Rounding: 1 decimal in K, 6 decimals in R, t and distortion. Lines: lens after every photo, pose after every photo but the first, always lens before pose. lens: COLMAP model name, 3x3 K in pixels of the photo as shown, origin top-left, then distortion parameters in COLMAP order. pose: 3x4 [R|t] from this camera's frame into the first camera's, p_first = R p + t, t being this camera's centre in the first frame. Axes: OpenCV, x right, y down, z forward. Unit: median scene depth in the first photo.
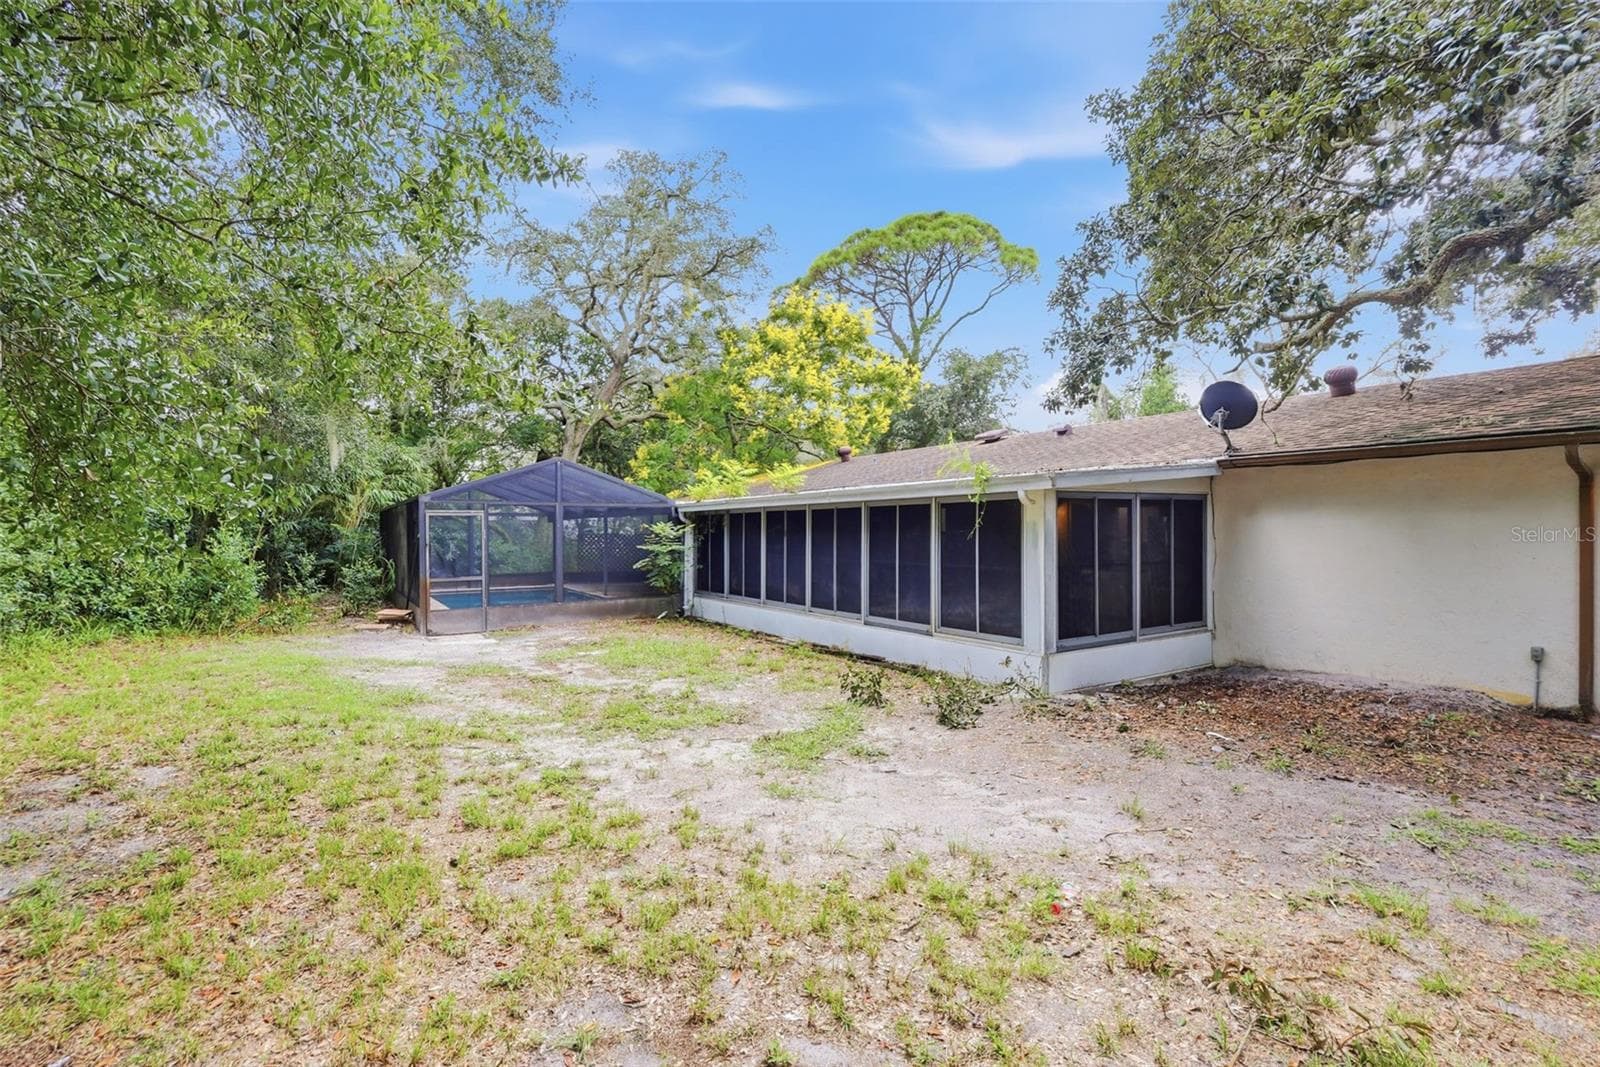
lens RADIAL K [[775.4, 0, 800.0], [0, 775.4, 533.5], [0, 0, 1]] dist [-0.002088, 0.000660]
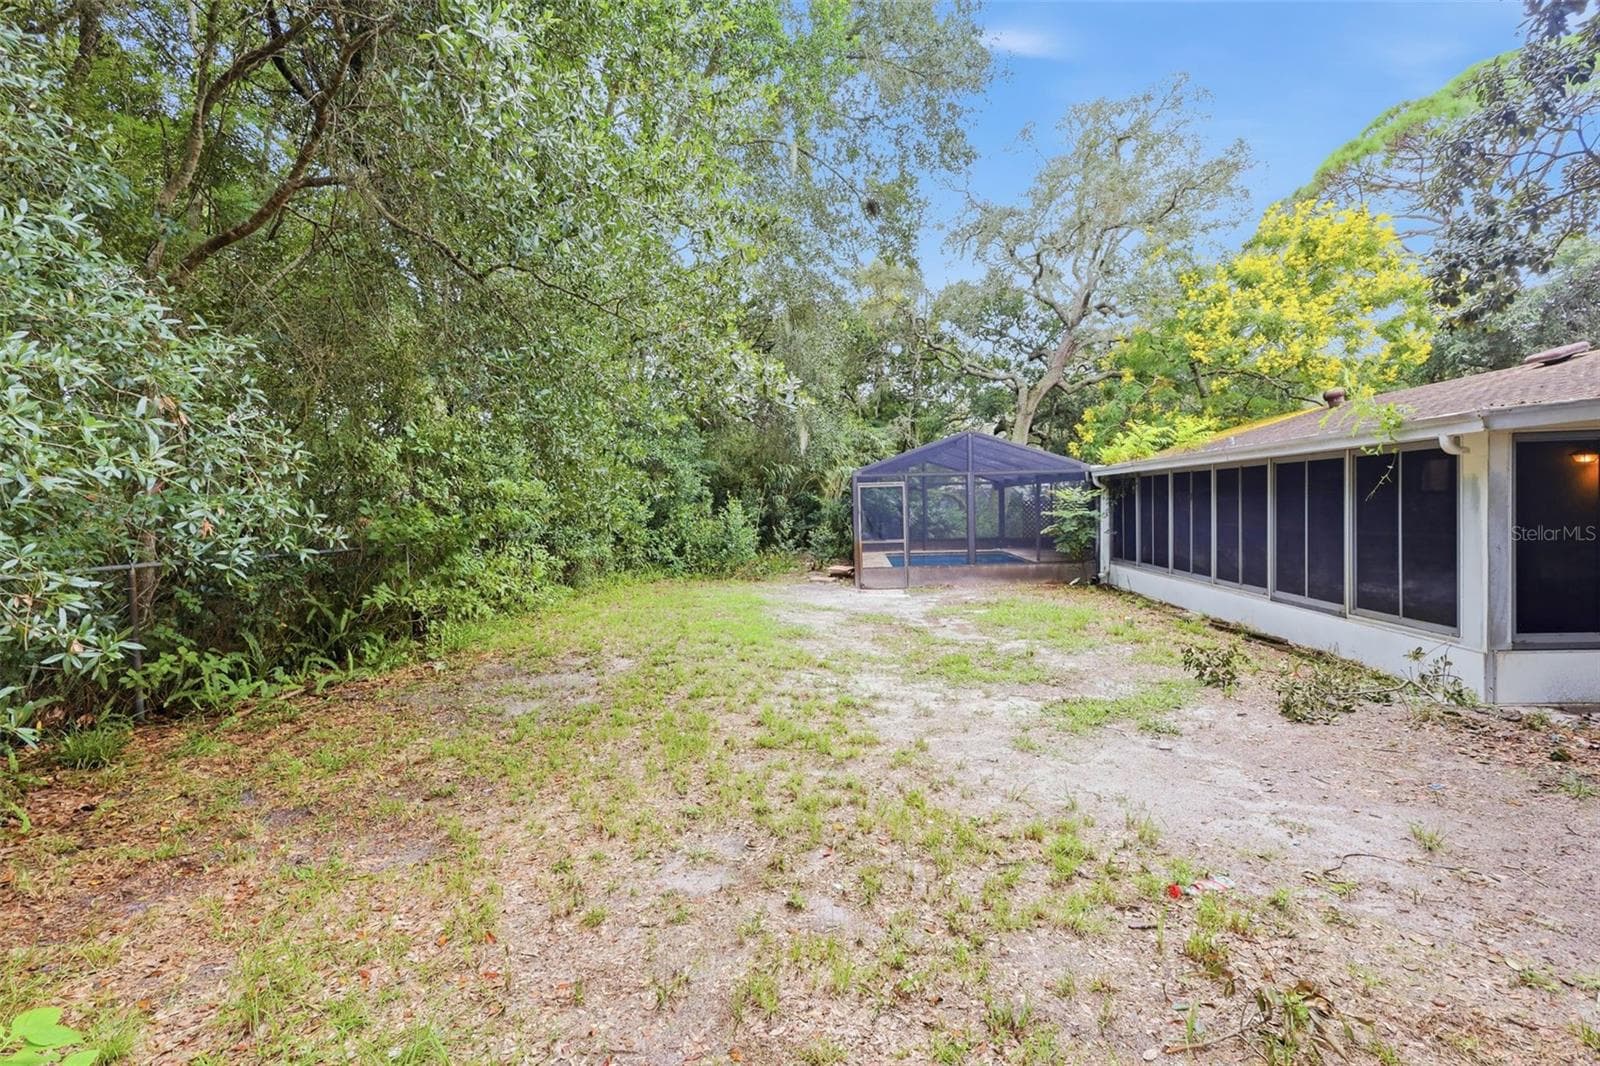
lens RADIAL K [[775.4, 0, 800.0], [0, 775.4, 533.0], [0, 0, 1]] dist [-0.002088, 0.000660]
pose [[0.799508, 0.008221, -0.600599, 0.181207], [0.017464, 0.999165, 0.036924, 0.000766], [0.600401, -0.040009, 0.798698, -0.005321]]
